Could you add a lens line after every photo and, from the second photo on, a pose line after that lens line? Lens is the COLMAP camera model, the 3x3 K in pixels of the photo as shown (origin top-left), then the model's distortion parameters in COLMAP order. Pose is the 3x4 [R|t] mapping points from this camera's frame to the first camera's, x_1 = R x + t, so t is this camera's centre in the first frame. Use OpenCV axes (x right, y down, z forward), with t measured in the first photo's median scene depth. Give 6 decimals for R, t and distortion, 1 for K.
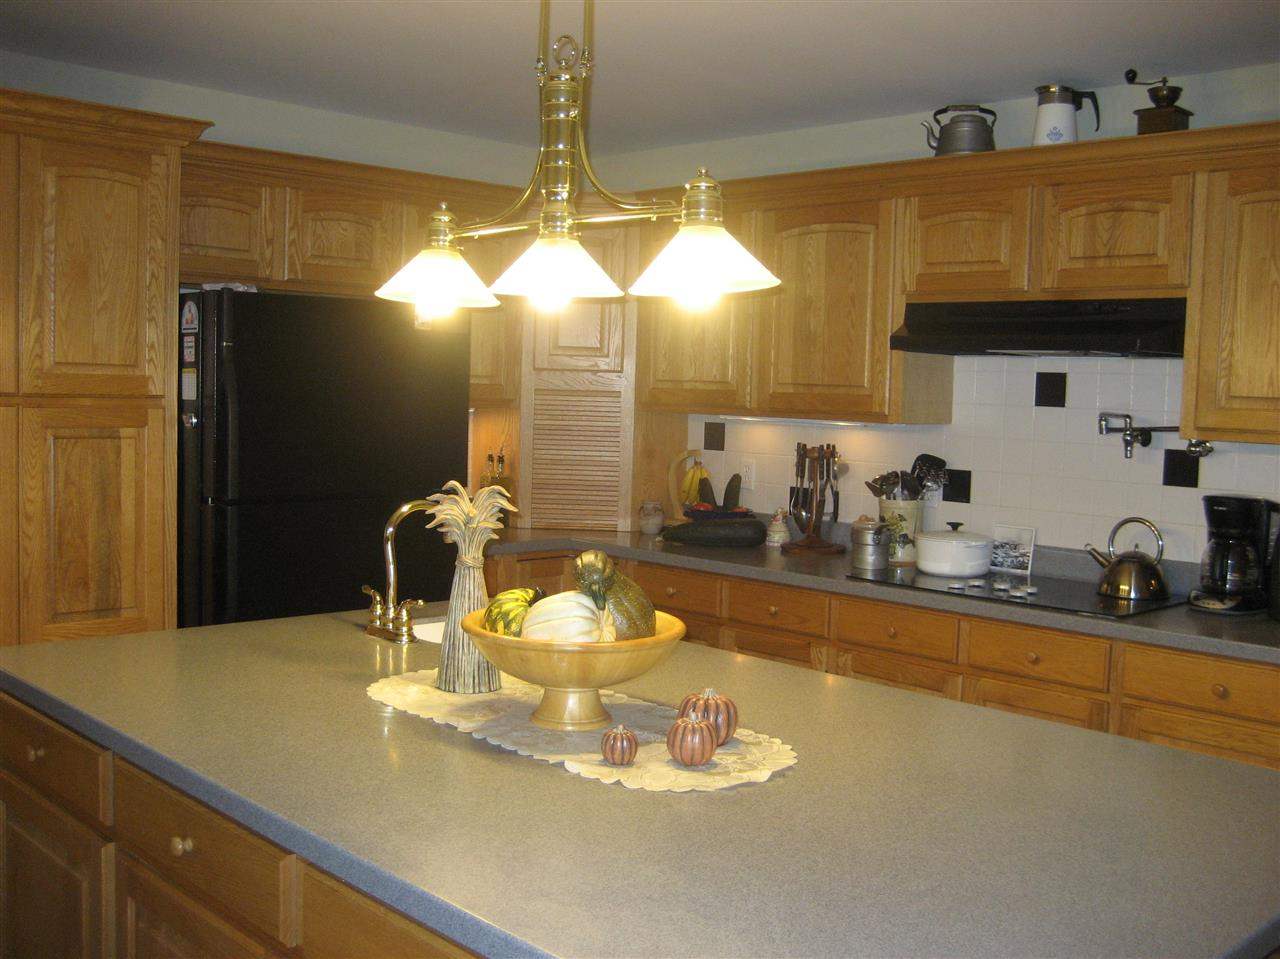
lens RADIAL K [[1332.7, 0, 642.0], [0, 1332.7, 482.7], [0, 0, 1]] dist [-0.141469, 0.186261]
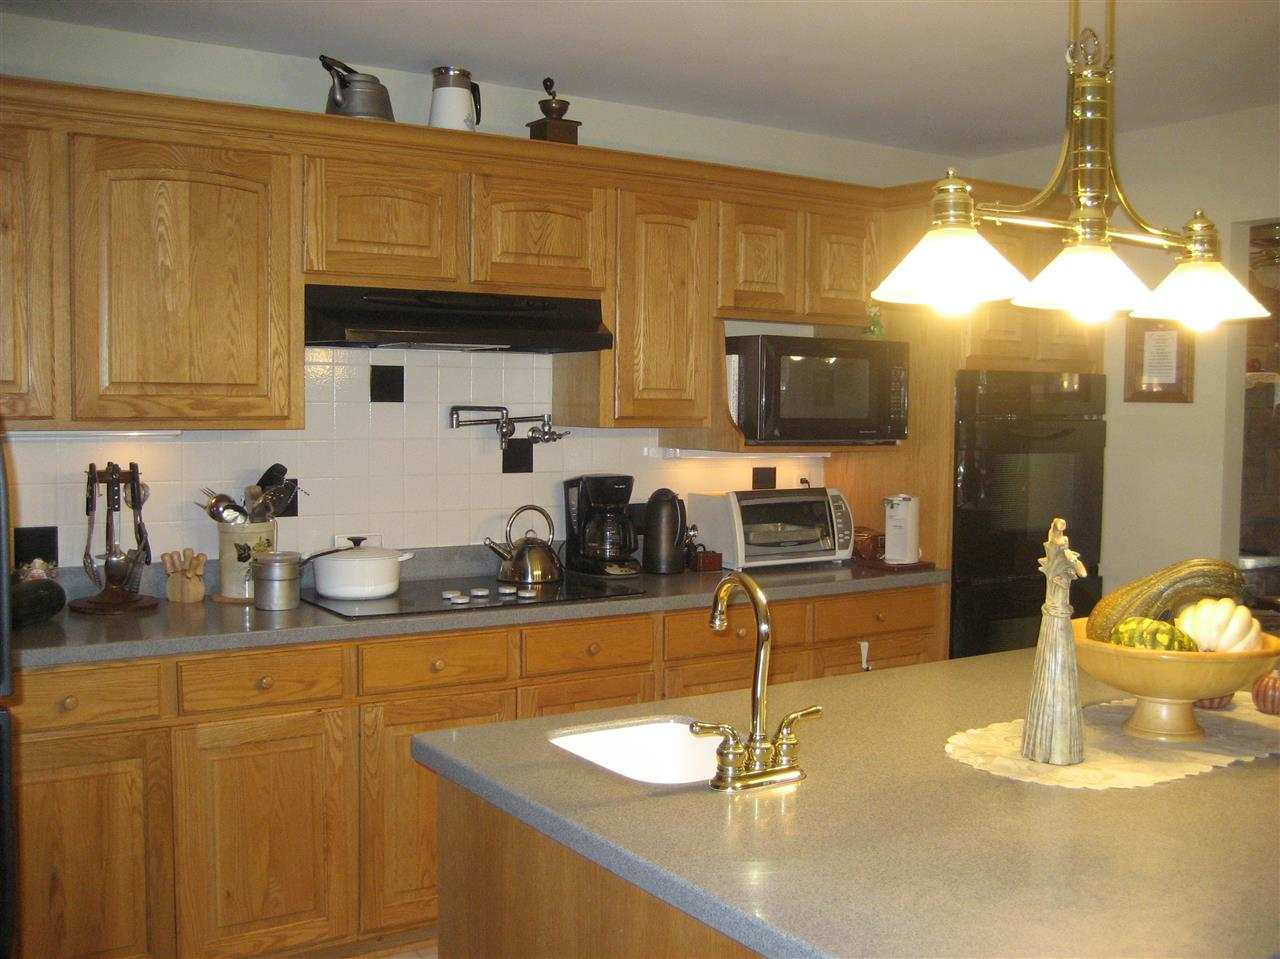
lens RADIAL K [[1387.0, 0, 640.0], [0, 1387.0, 452.4], [0, 0, 1]] dist [-0.099788, 0.001953]
pose [[0.167082, -0.064801, 0.983811, -0.689488], [0.070146, 0.996090, 0.053696, -0.068283], [-0.983445, 0.060039, 0.170974, 0.720099]]
